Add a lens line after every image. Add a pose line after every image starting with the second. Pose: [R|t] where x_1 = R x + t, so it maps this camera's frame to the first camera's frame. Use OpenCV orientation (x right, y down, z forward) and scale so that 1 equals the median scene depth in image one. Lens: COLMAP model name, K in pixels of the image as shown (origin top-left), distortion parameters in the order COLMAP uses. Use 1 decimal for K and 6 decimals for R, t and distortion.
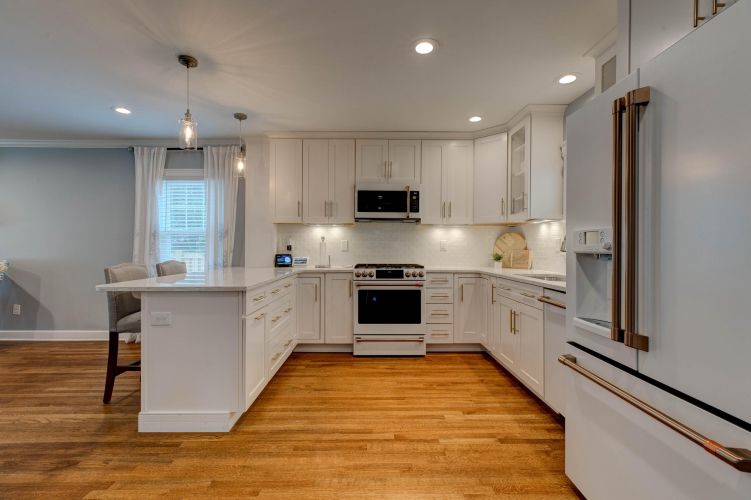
lens RADIAL K [[342.2, 0, 374.3], [0, 342.2, 249.1], [0, 0, 1]] dist [0.003401, 0.001105]
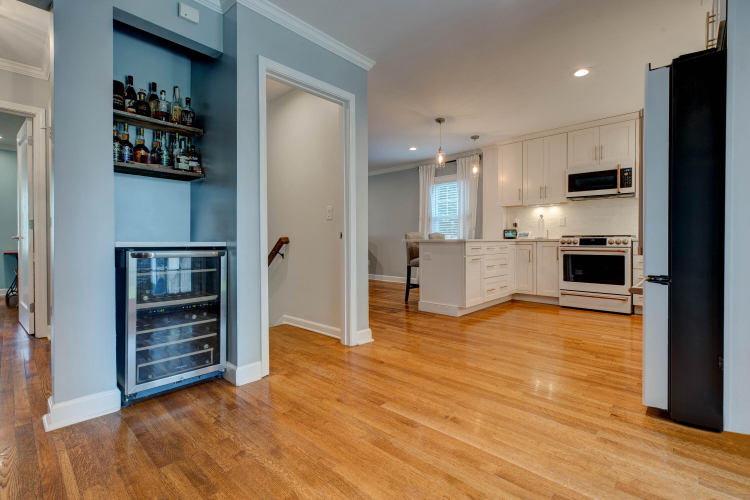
lens RADIAL K [[341.8, 0, 376.7], [0, 341.8, 245.4], [0, 0, 1]] dist [0.003401, 0.001105]
pose [[0.732099, 0.006600, -0.681167, 0.298946], [0.003093, 0.999911, 0.013012, 0.065613], [0.681192, -0.011632, 0.732013, -0.379122]]
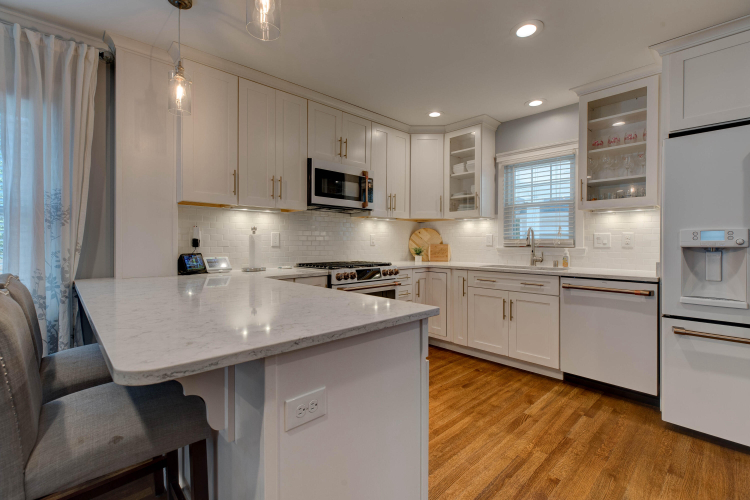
lens RADIAL K [[341.8, 0, 377.3], [0, 341.8, 244.9], [0, 0, 1]] dist [0.003401, 0.001105]
pose [[0.733264, -0.006792, 0.679910, -0.495674], [0.002912, 0.999972, 0.006848, -0.003874], [-0.679938, -0.003042, 0.733263, 0.363196]]
